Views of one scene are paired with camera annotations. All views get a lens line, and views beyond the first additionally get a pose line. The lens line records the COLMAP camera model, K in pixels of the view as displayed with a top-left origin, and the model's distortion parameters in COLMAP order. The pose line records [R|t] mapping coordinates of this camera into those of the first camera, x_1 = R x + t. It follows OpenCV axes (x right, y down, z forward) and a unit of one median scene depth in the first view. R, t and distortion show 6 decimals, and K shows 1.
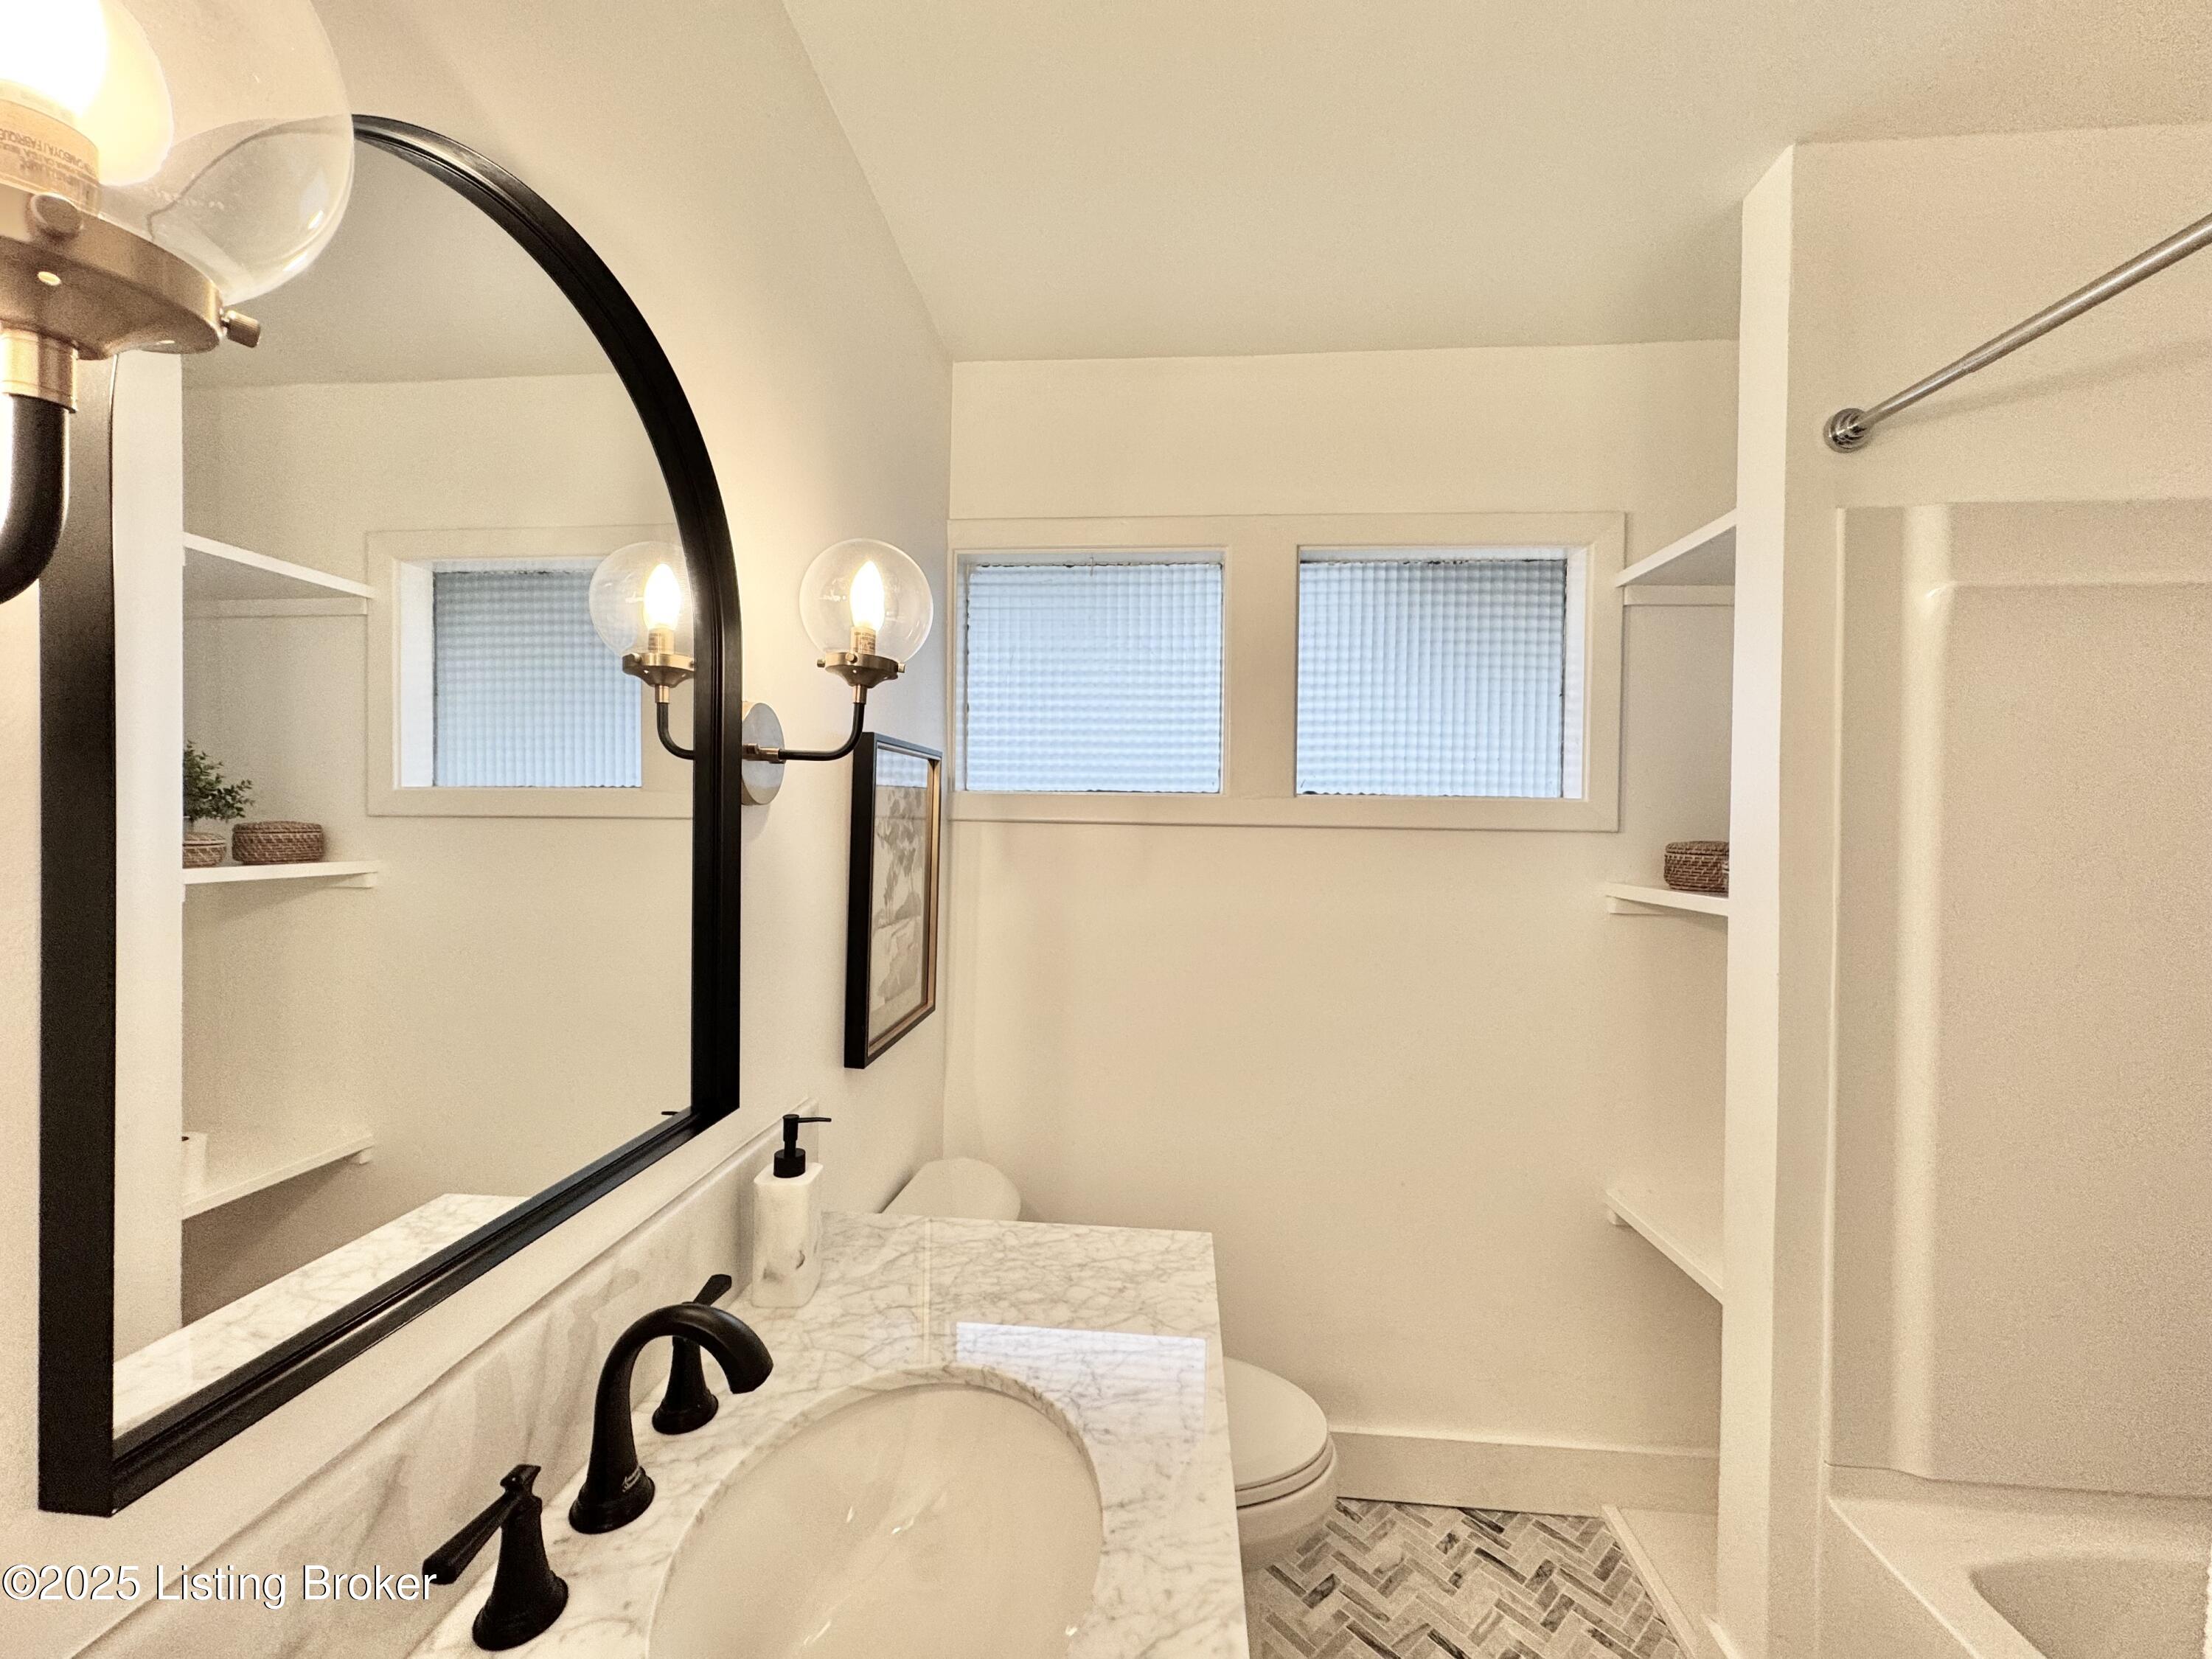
lens RADIAL K [[879.0, 0, 1106.0], [0, 879.0, 829.5], [0, 0, 1]] dist [-0.002382, -0.000141]
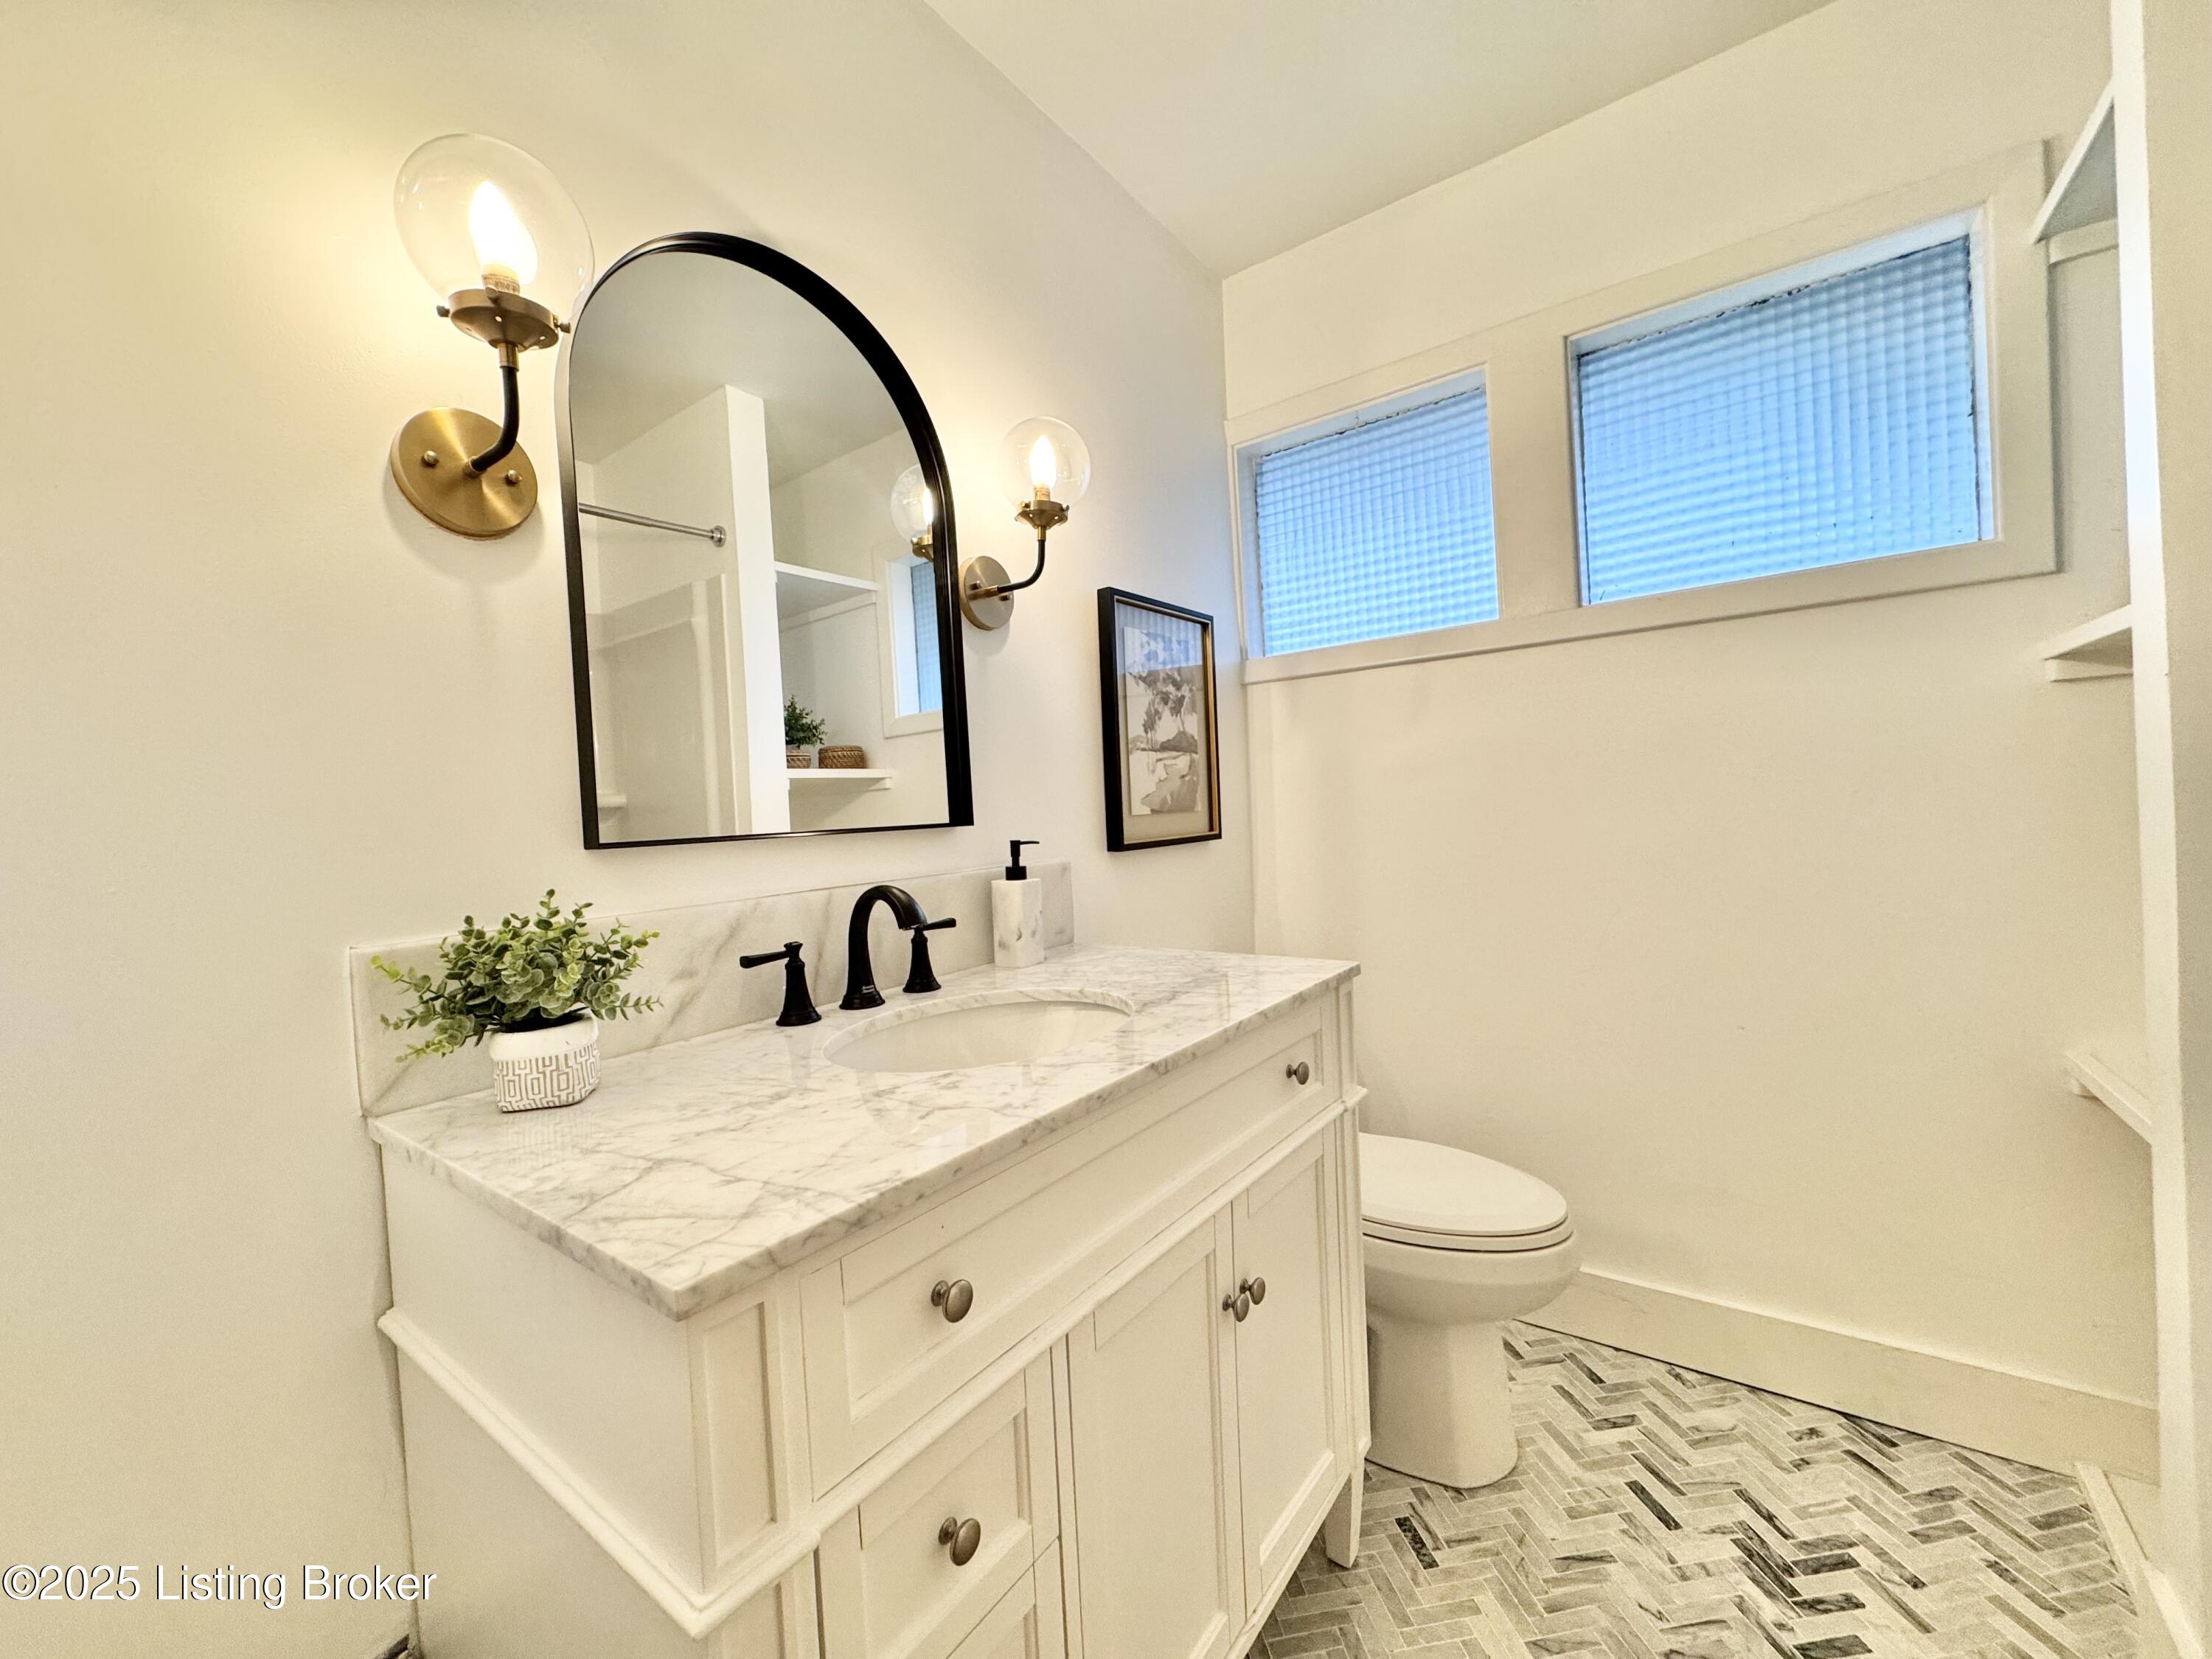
lens RADIAL K [[880.1, 0, 1106.0], [0, 880.1, 829.5], [0, 0, 1]] dist [-0.011701, 0.003822]
pose [[0.844185, -0.048178, -0.533883, 0.310013], [0.059931, 0.998192, 0.004686, 0.184664], [0.532692, -0.035952, 0.845545, -0.070686]]
